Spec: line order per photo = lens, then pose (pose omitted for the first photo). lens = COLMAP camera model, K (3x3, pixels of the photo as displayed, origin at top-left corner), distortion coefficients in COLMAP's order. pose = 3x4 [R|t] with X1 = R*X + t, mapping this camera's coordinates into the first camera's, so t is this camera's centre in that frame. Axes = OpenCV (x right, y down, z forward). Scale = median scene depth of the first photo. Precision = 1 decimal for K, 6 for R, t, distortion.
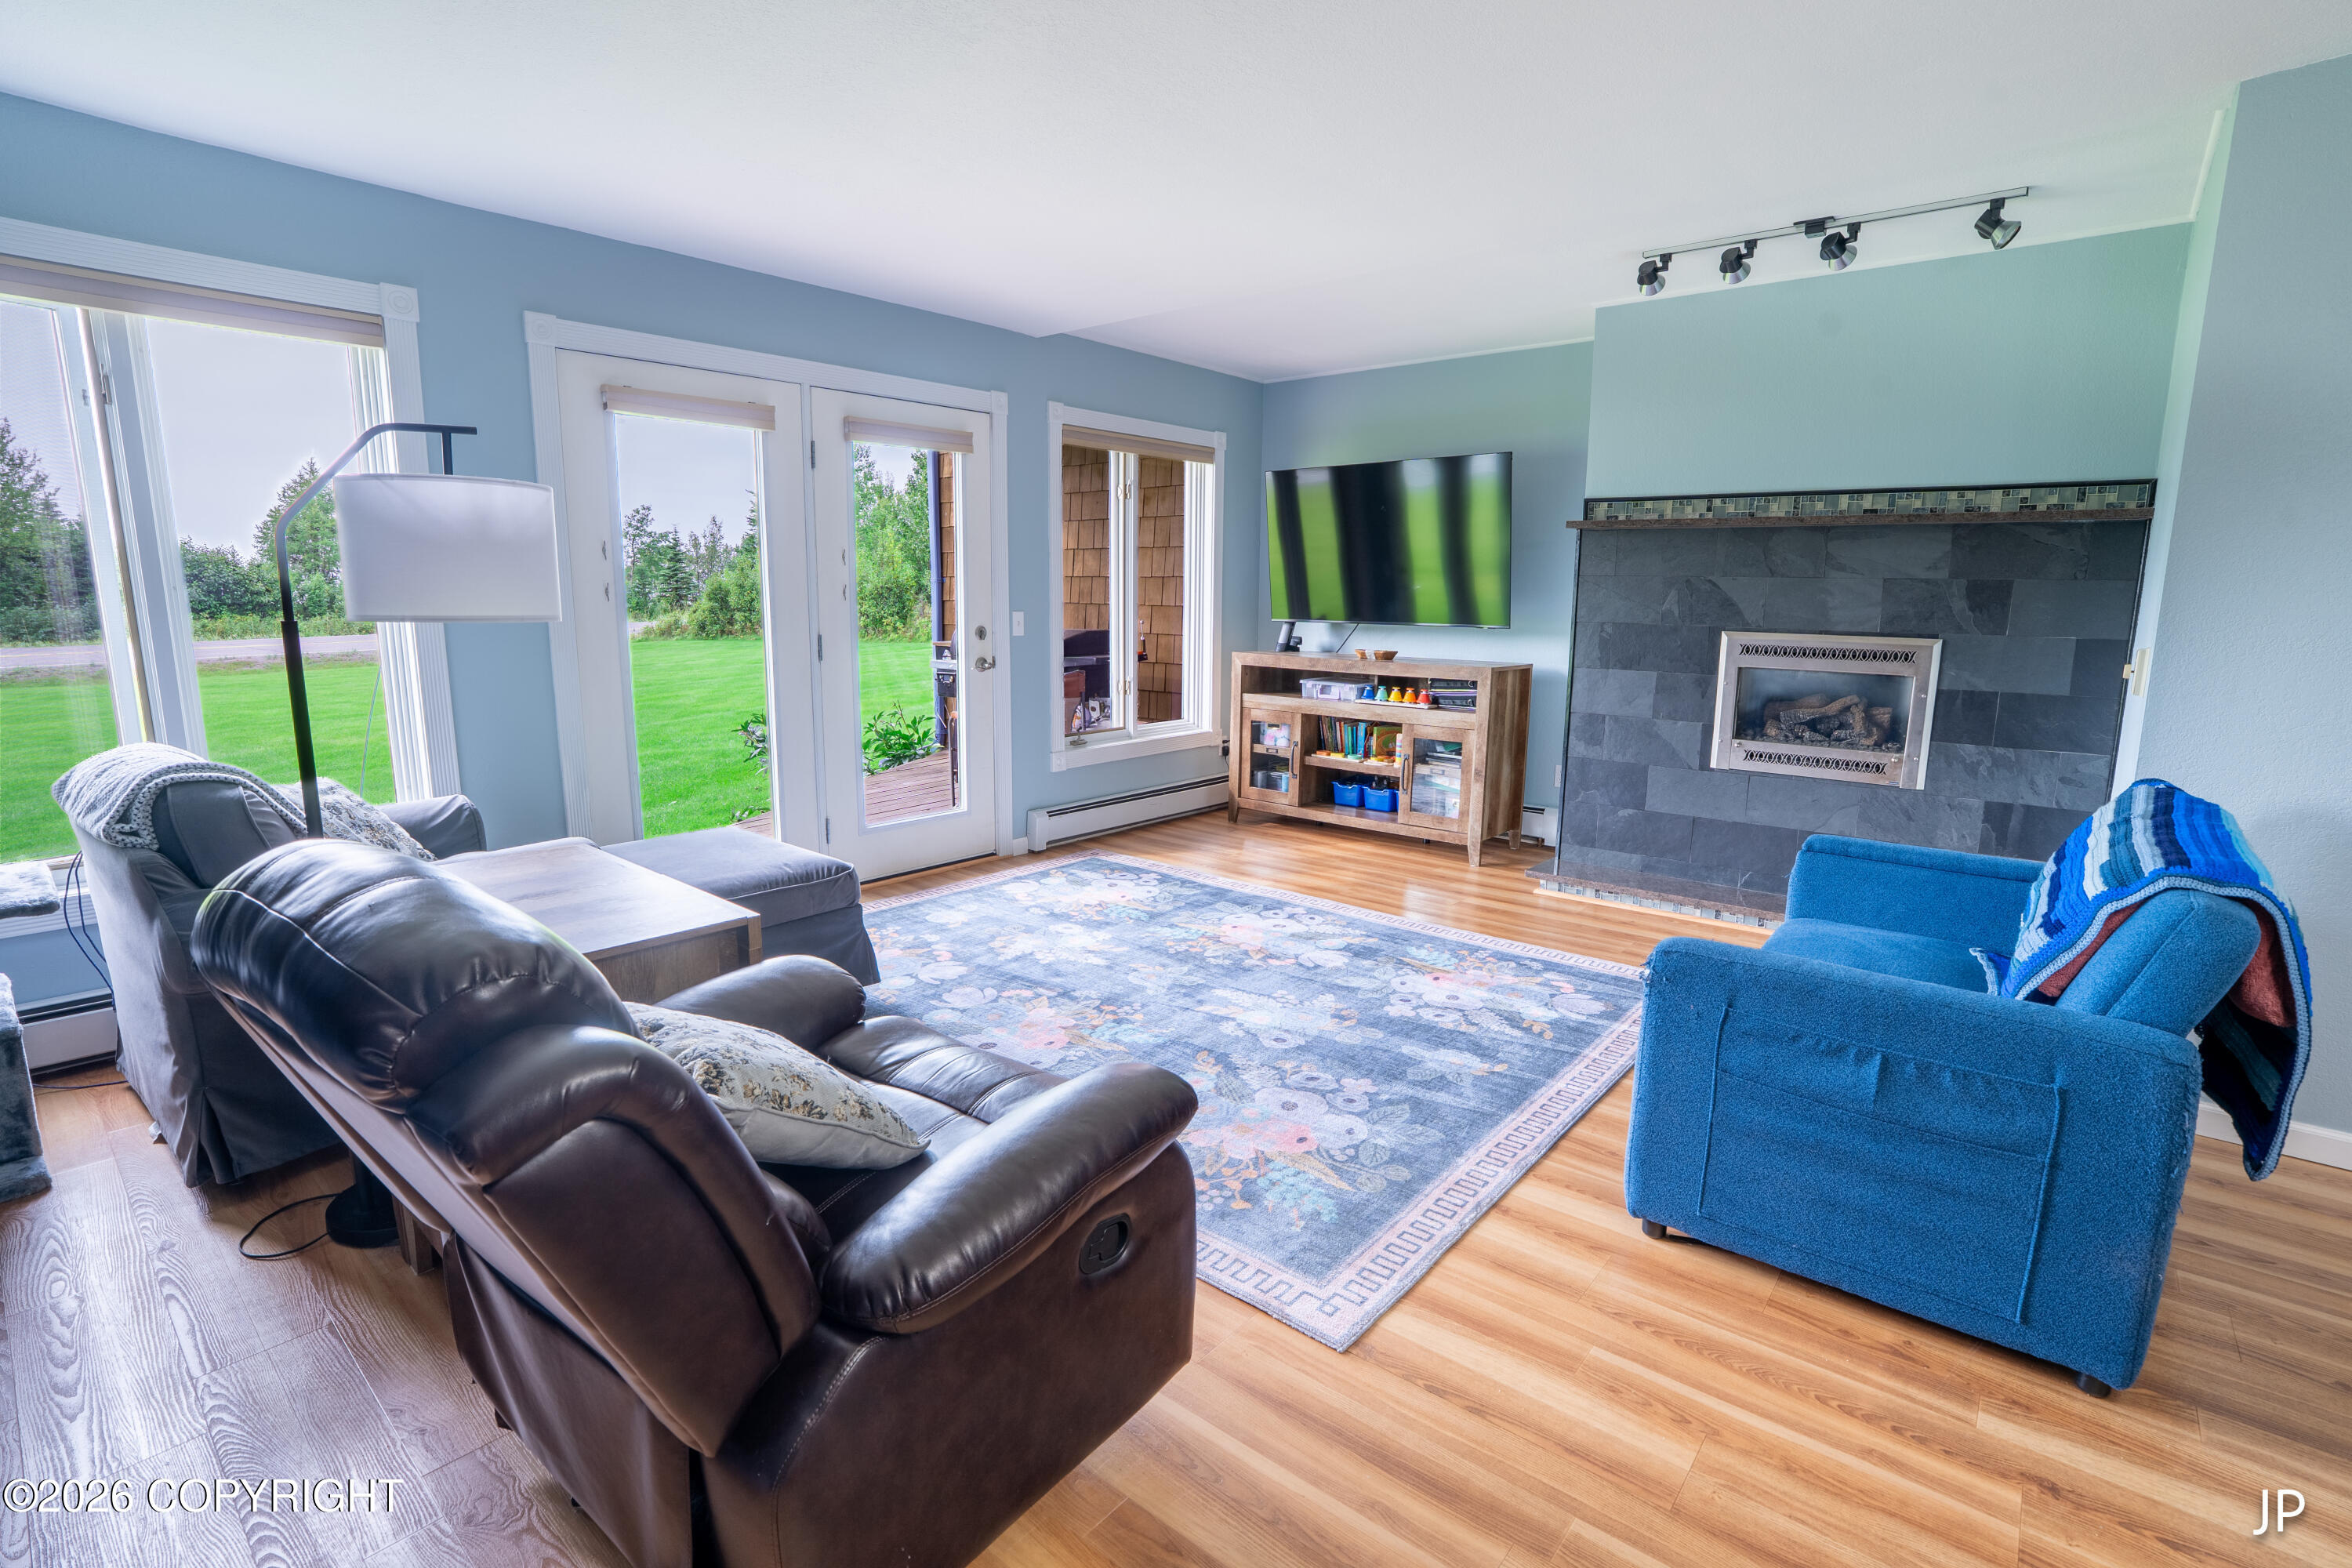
lens RADIAL K [[1096.5, 0, 1178.7], [0, 1096.5, 782.5], [0, 0, 1]] dist [-0.067357, 0.024510]
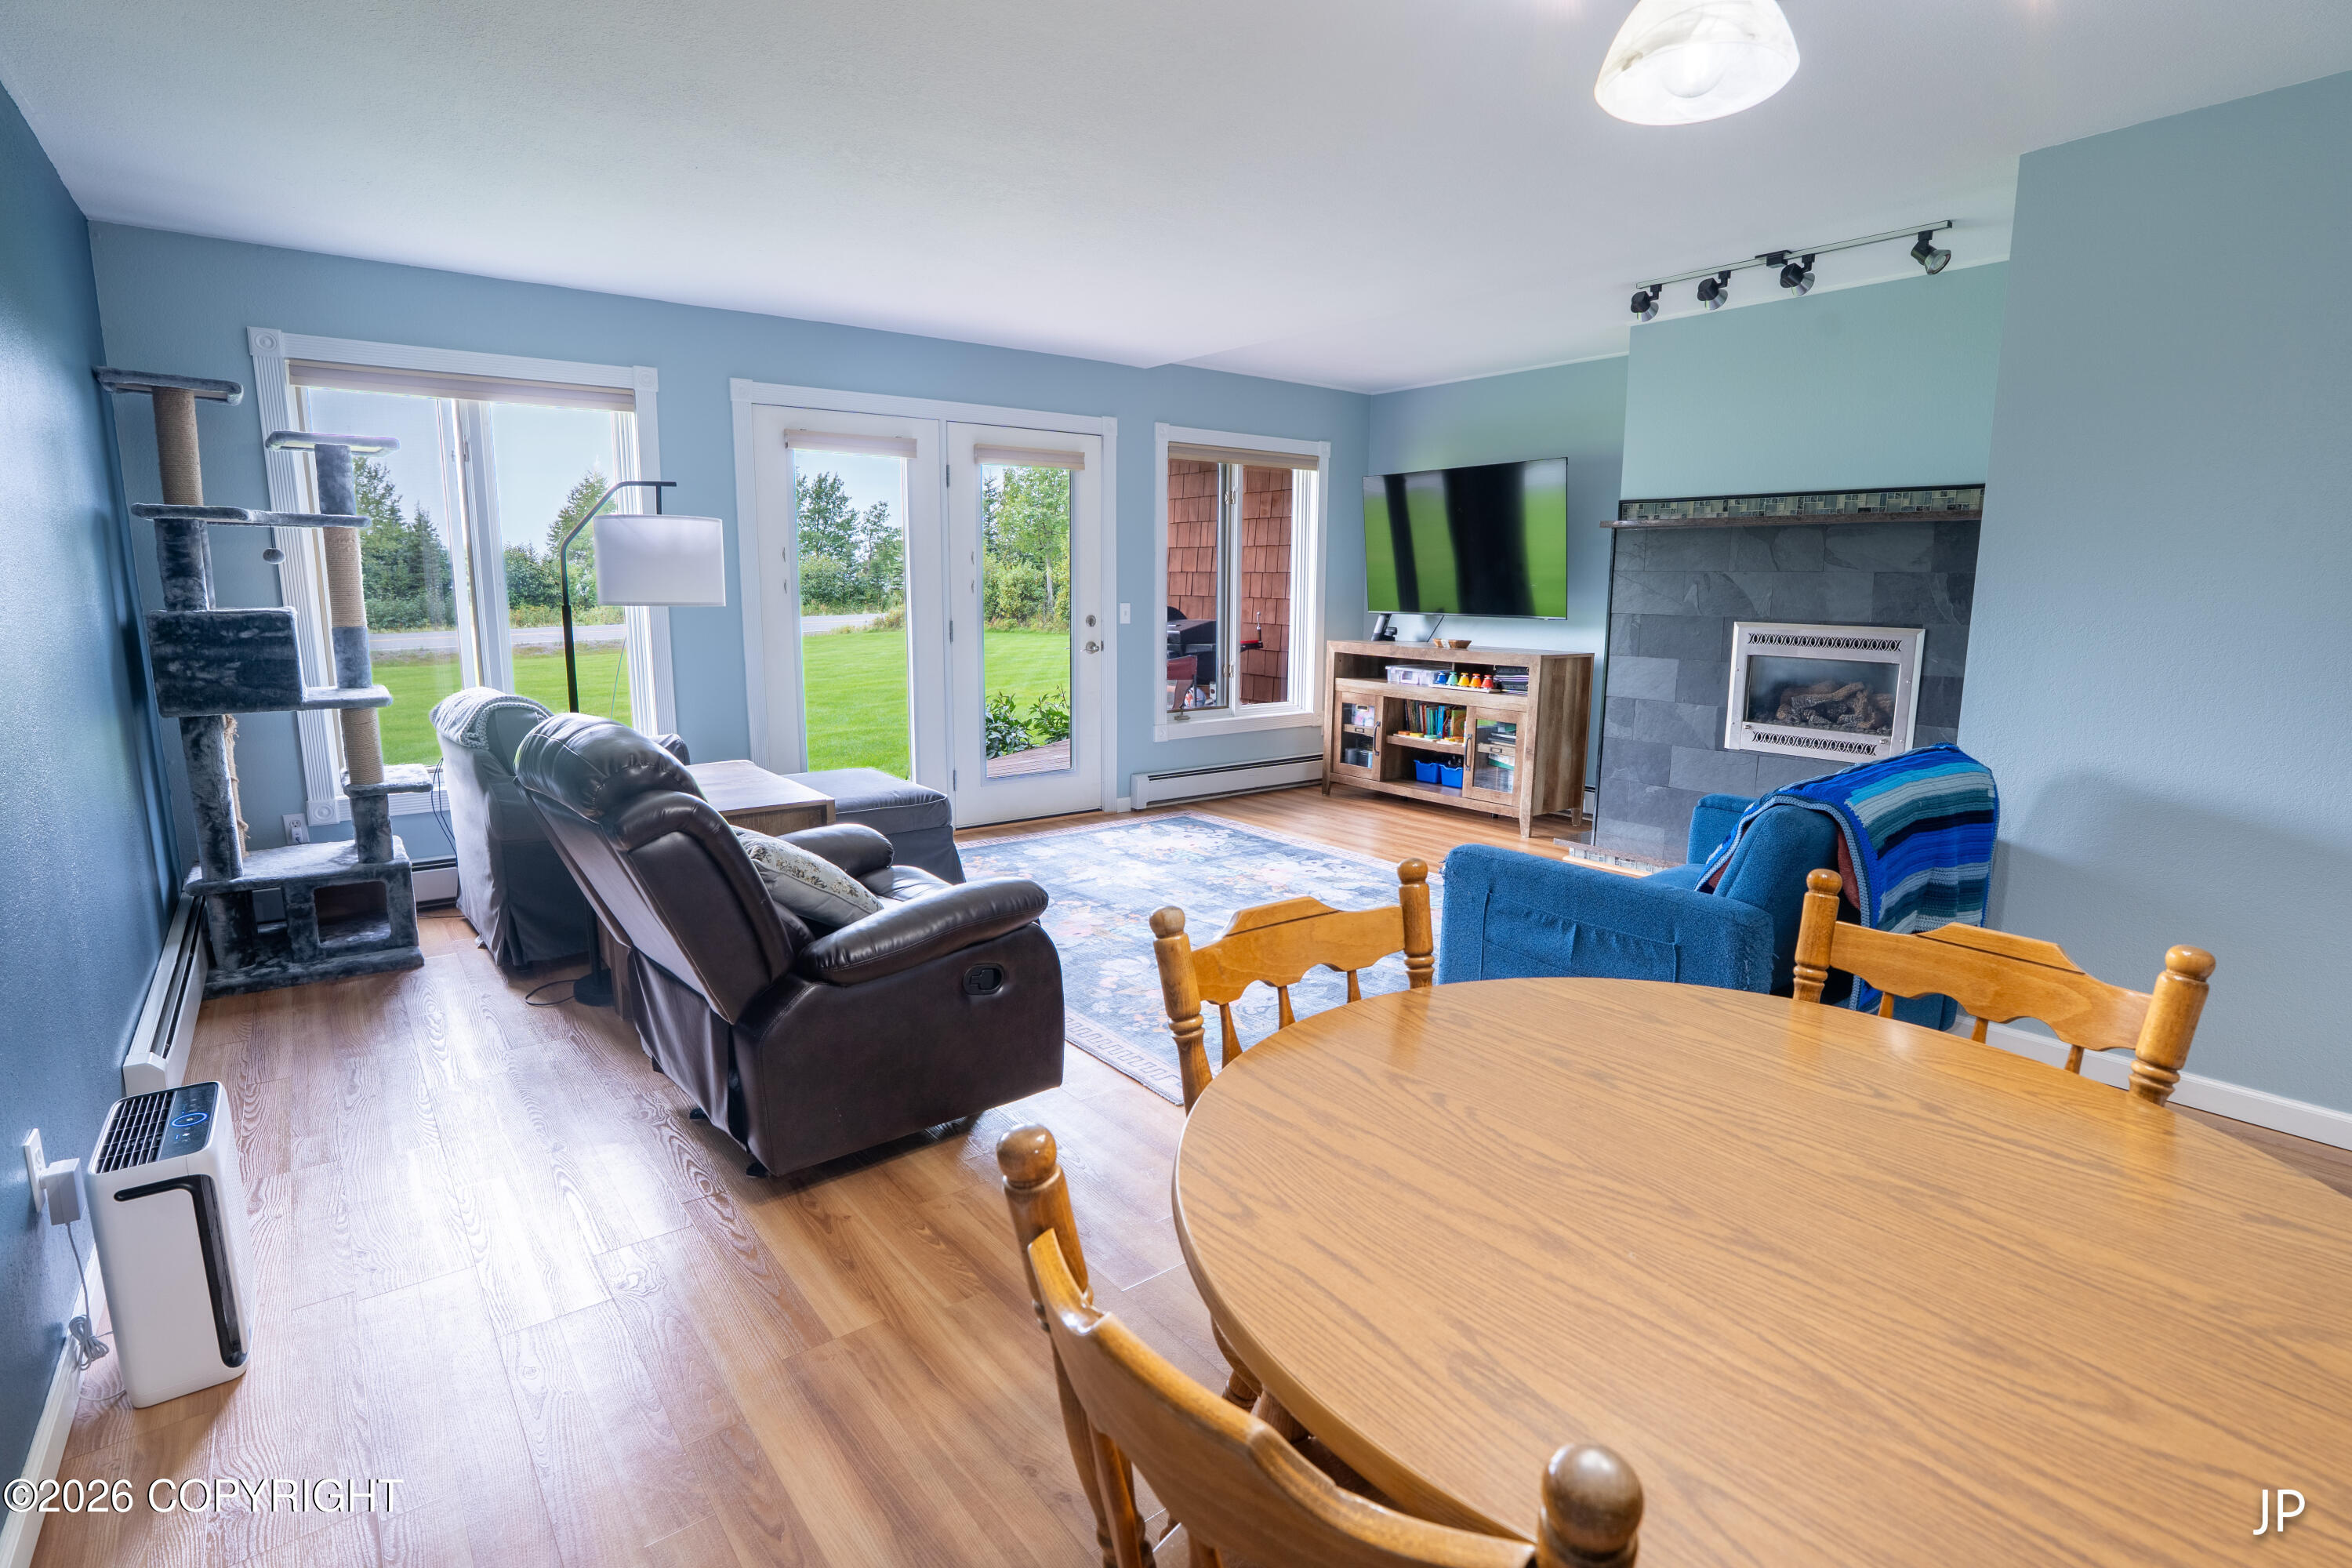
lens RADIAL K [[1135.0, 0, 1177.3], [0, 1135.0, 783.0], [0, 0, 1]] dist [-0.053564, 0.011394]
pose [[0.979343, 0.032580, -0.199565, 0.204069], [-0.032646, 0.999463, 0.002960, 0.040314], [0.199554, 0.003617, 0.979880, -0.234135]]
